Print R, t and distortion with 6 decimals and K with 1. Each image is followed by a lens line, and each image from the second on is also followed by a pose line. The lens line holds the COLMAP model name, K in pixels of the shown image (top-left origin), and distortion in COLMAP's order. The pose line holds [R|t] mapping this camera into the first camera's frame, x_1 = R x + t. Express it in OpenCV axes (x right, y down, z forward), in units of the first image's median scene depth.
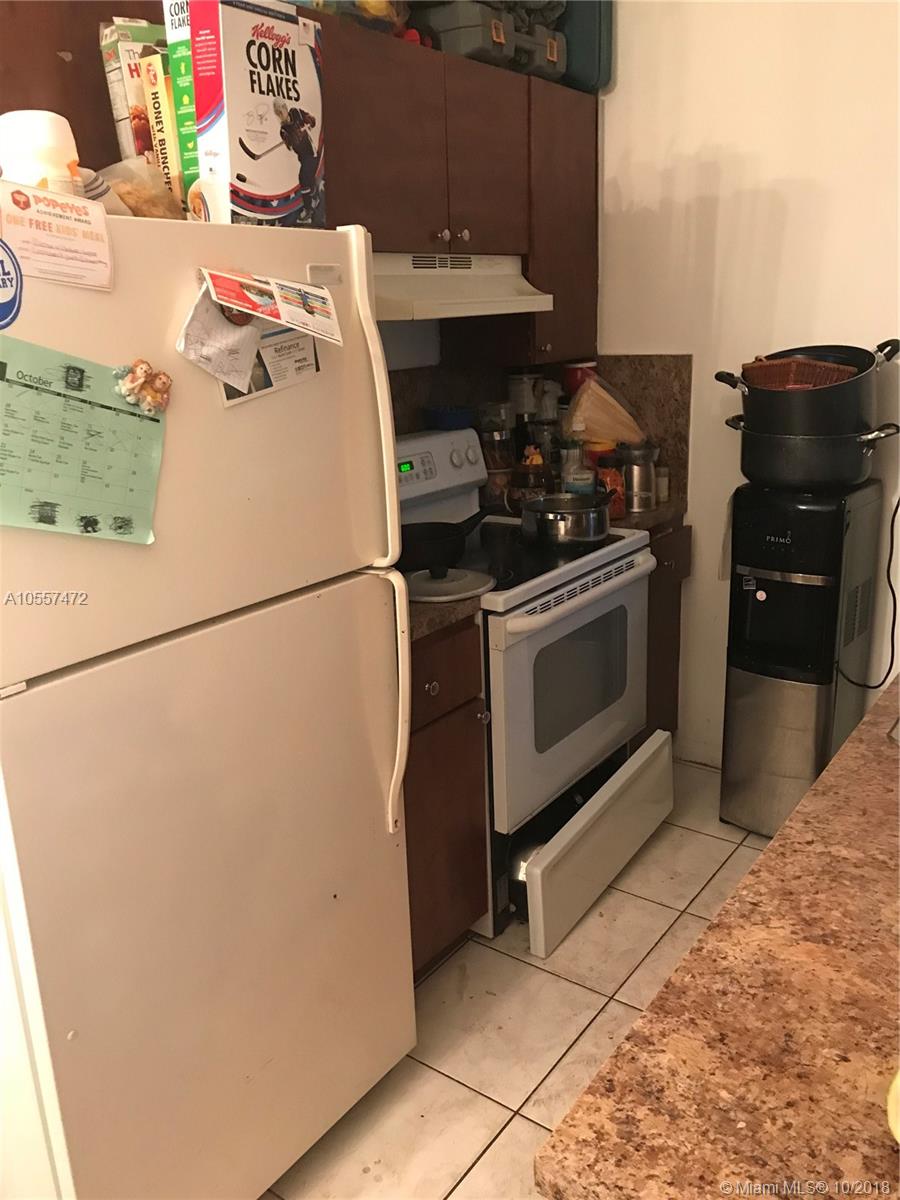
lens RADIAL K [[977.0, 0, 454.9], [0, 977.0, 597.9], [0, 0, 1]] dist [-0.001475, -0.003731]
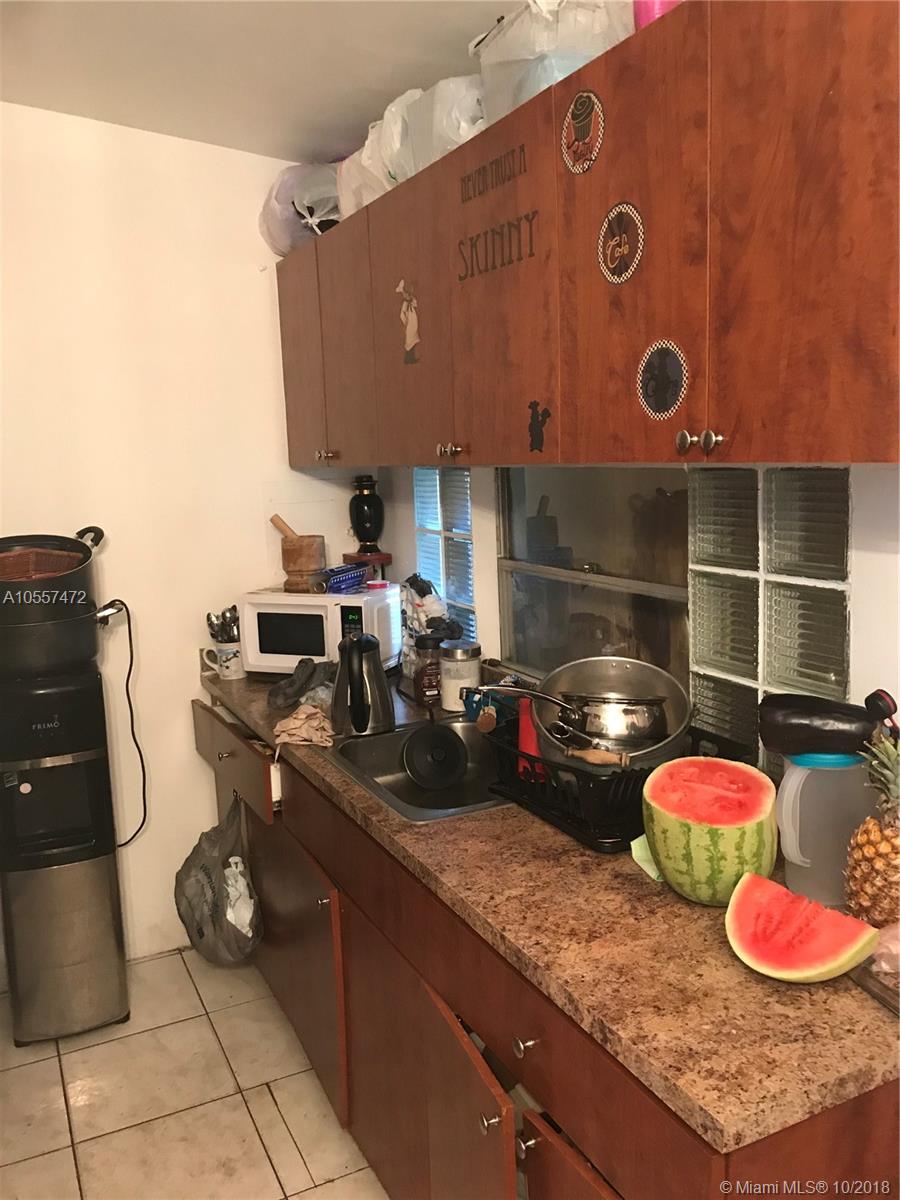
lens RADIAL K [[977.0, 0, 454.9], [0, 977.0, 597.9], [0, 0, 1]] dist [-0.001475, -0.003731]
pose [[0.461081, -0.104940, 0.881131, -0.788447], [0.263533, 0.964375, -0.023049, -0.121827], [-0.847322, 0.242835, 0.472310, 0.340287]]
